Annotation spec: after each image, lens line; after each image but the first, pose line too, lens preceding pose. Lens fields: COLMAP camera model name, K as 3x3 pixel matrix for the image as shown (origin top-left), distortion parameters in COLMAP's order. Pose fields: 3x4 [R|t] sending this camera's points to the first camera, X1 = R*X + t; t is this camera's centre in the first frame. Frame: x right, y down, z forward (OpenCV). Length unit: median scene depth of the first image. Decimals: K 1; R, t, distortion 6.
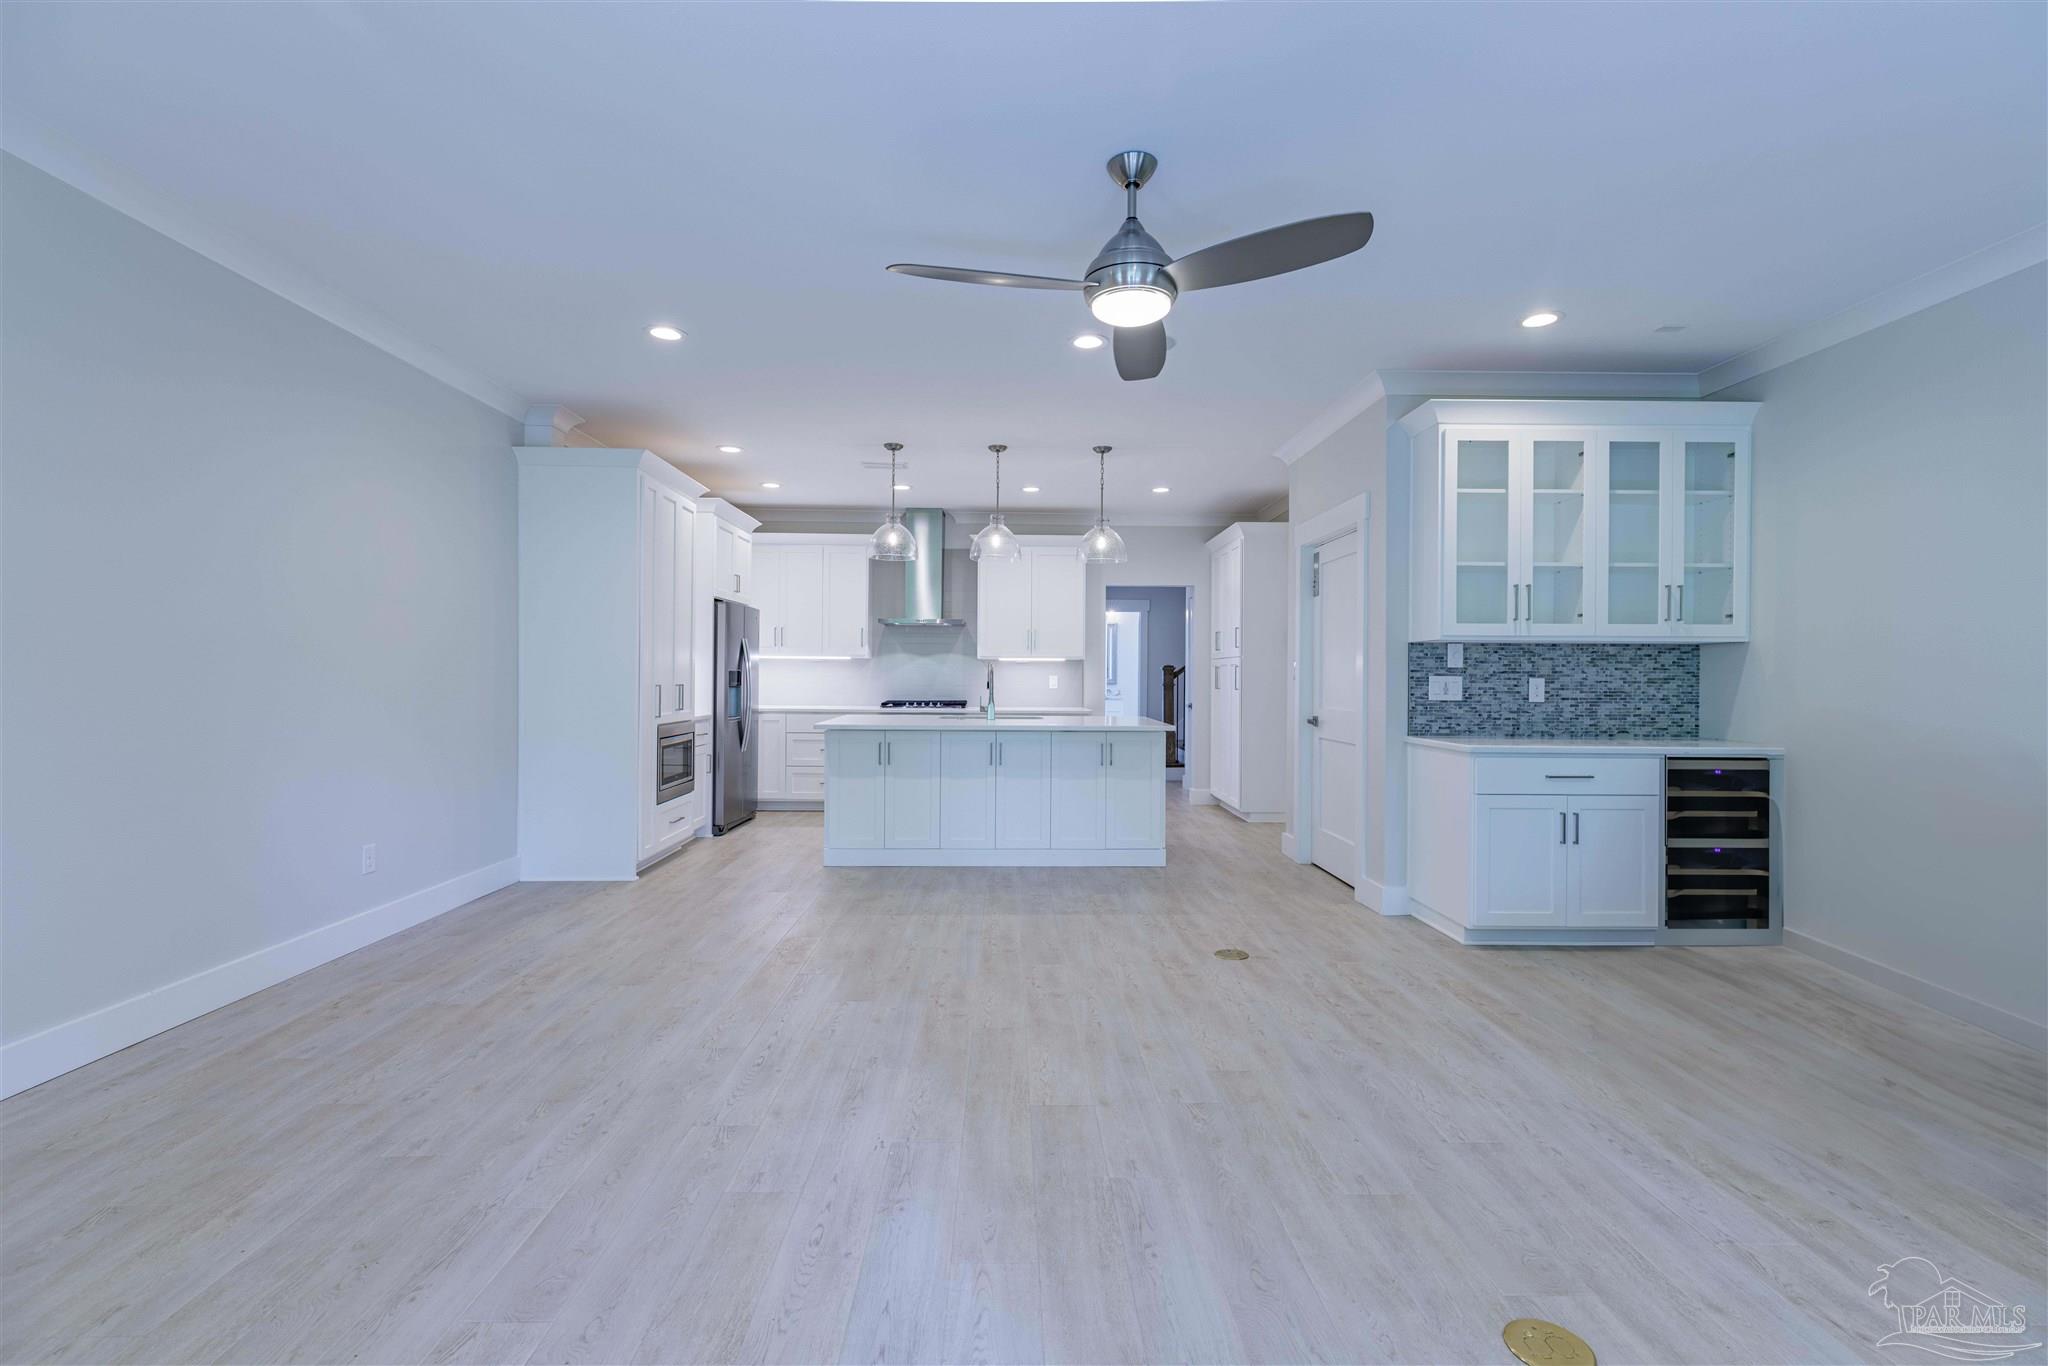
lens RADIAL K [[914.9, 0, 1018.7], [0, 914.9, 677.0], [0, 0, 1]] dist [0.002818, 0.000435]
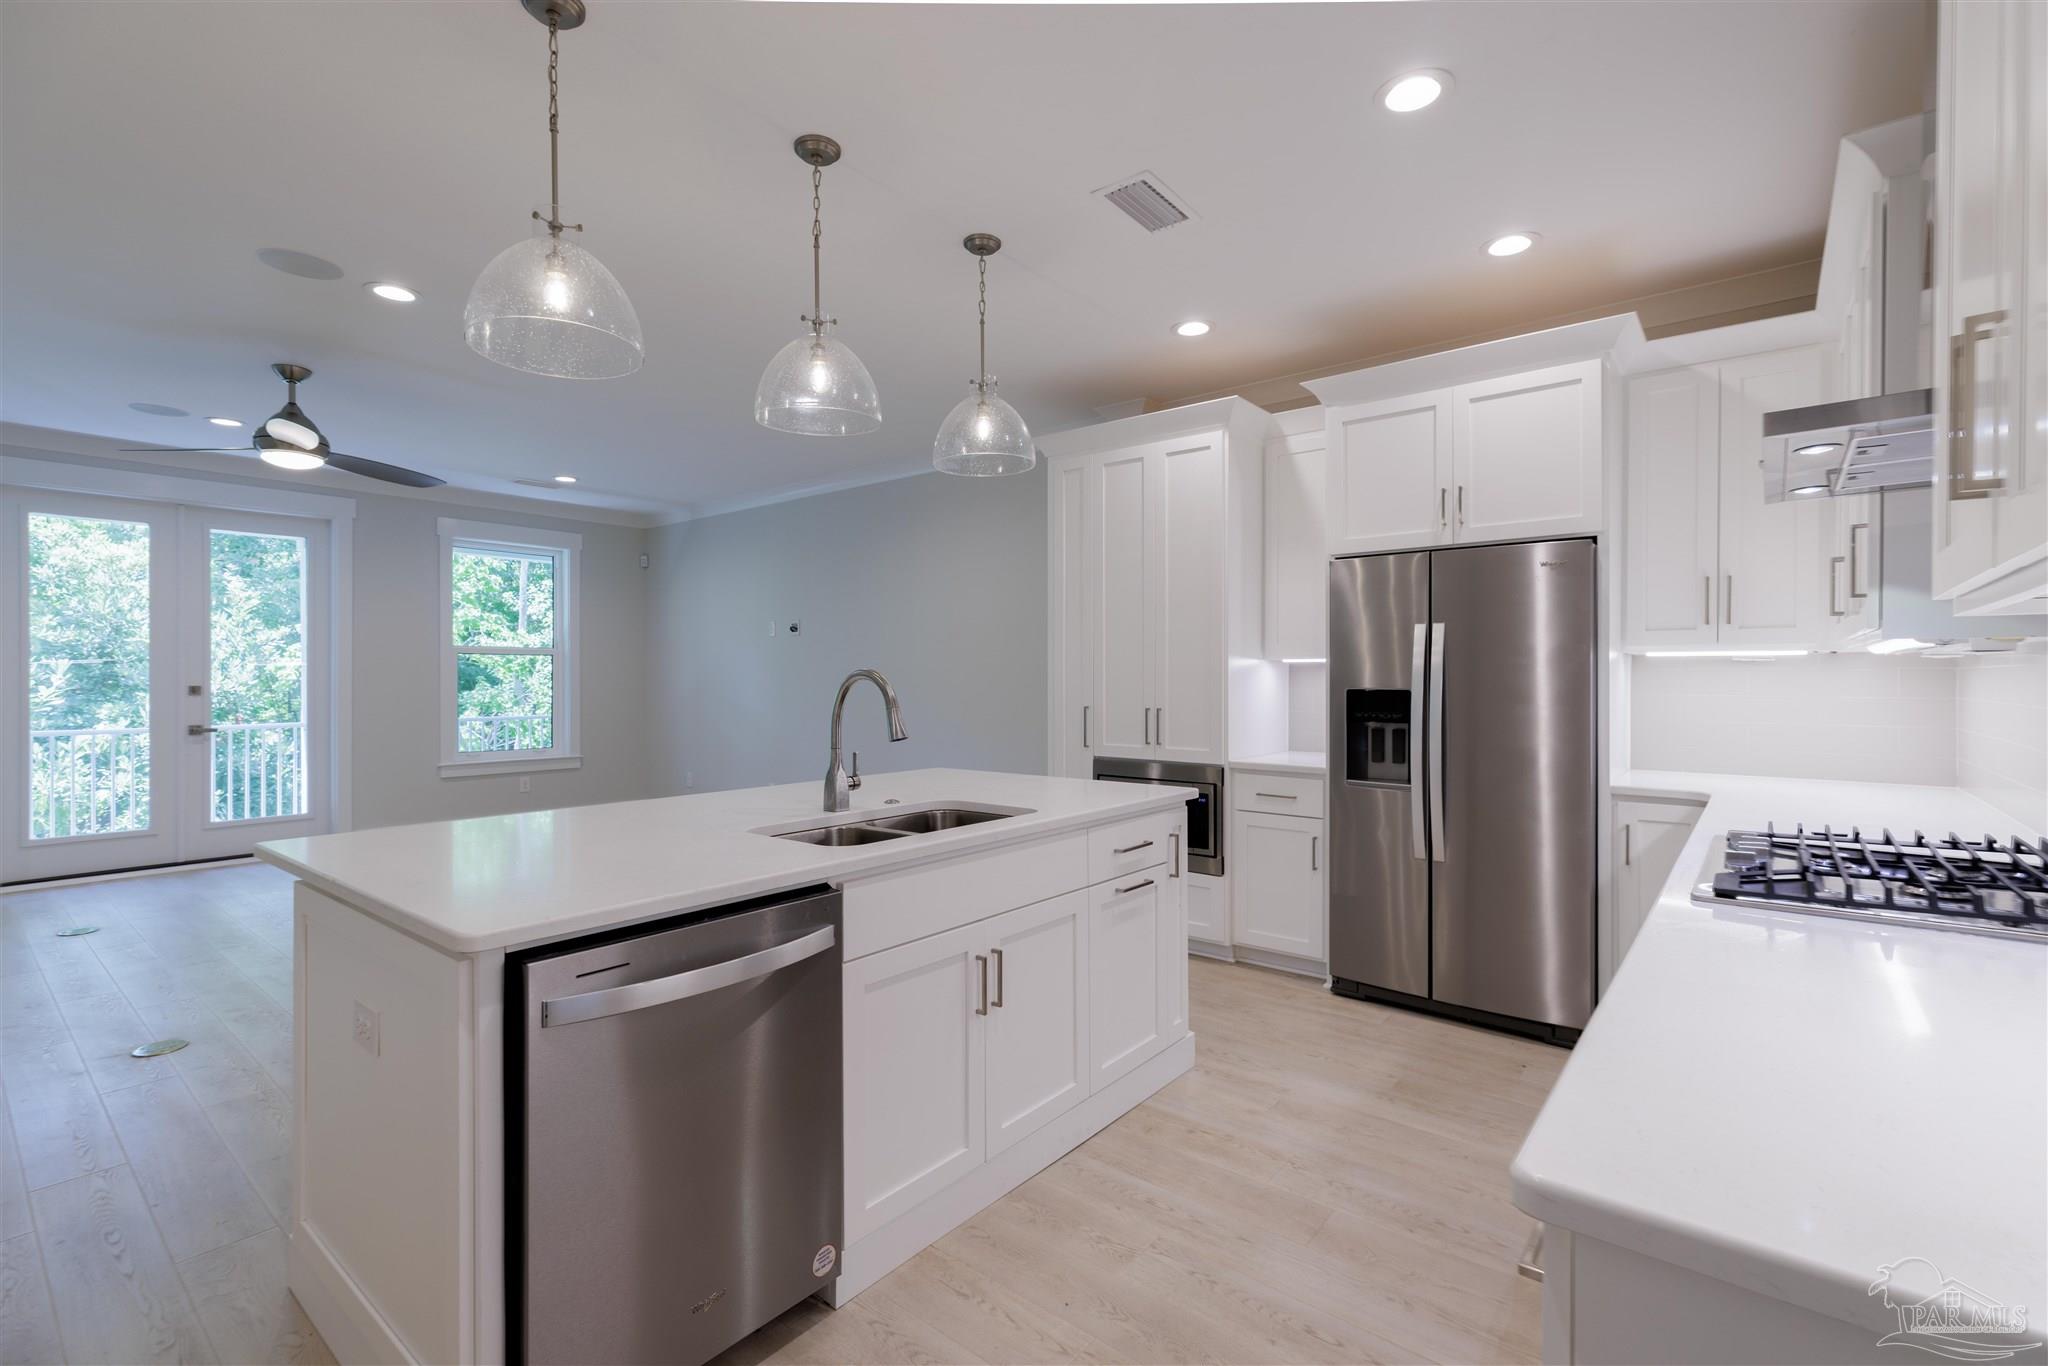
lens RADIAL K [[915.6, 0, 1020.6], [0, 915.6, 673.6], [0, 0, 1]] dist [0.003151, 0.000471]
pose [[-0.646918, -0.010158, -0.762492, 0.302079], [-0.005486, 0.999947, -0.008667, -0.015906], [0.762540, -0.001424, -0.646940, 1.755387]]
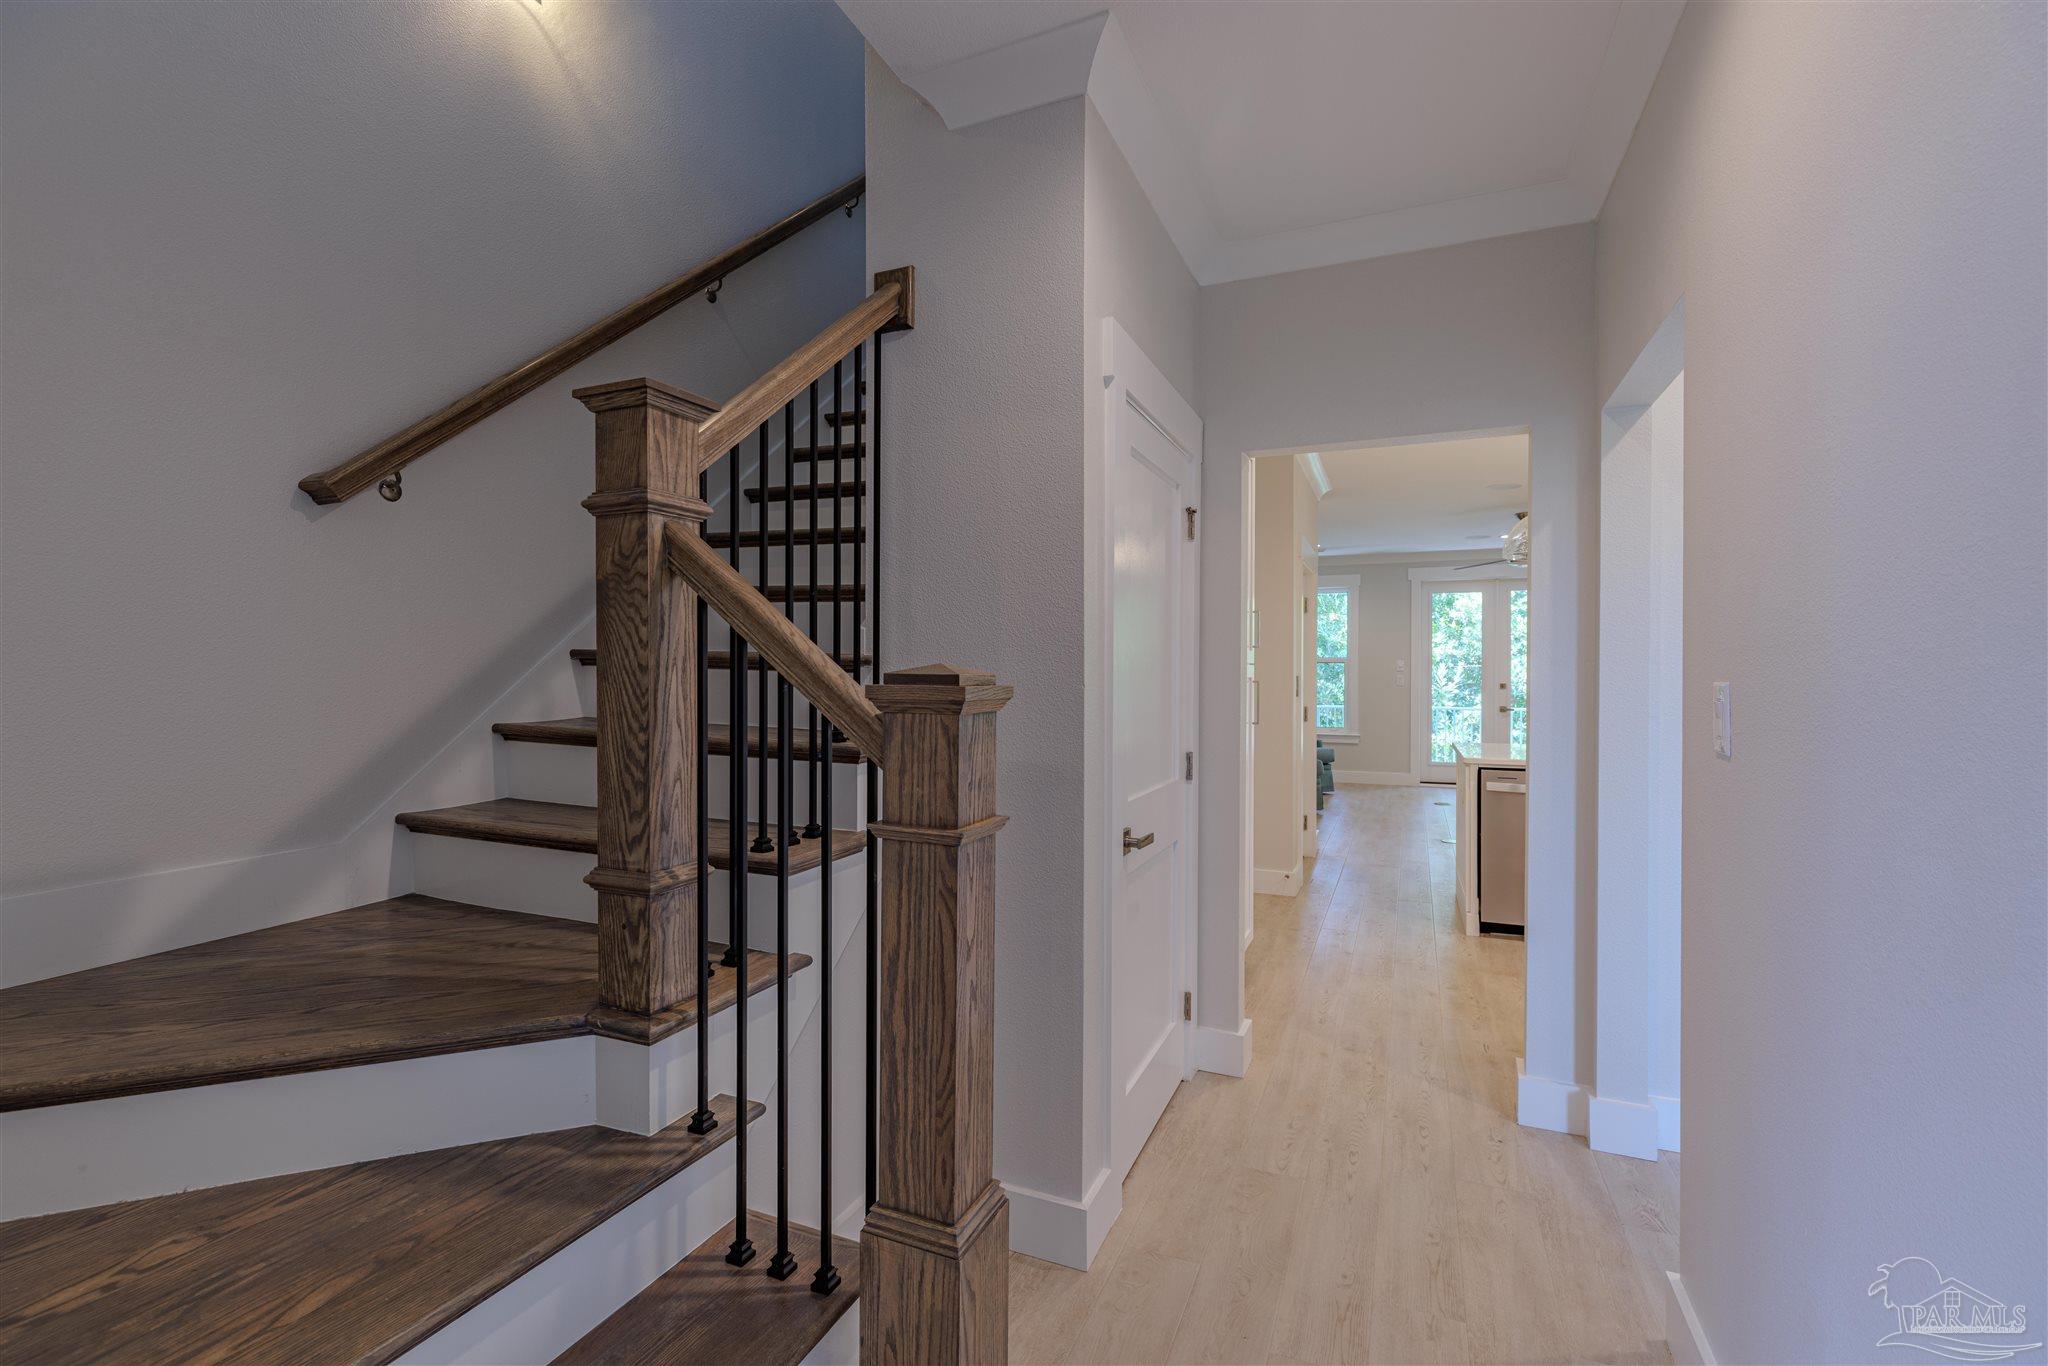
lens RADIAL K [[910.6, 0, 1018.1], [0, 910.6, 678.5], [0, 0, 1]] dist [0.002355, -0.000027]
pose [[-0.912965, -0.012408, 0.407849, 0.240193], [-0.008306, 0.999896, 0.011826, -0.032784], [-0.407953, 0.007410, -0.912973, 2.551327]]
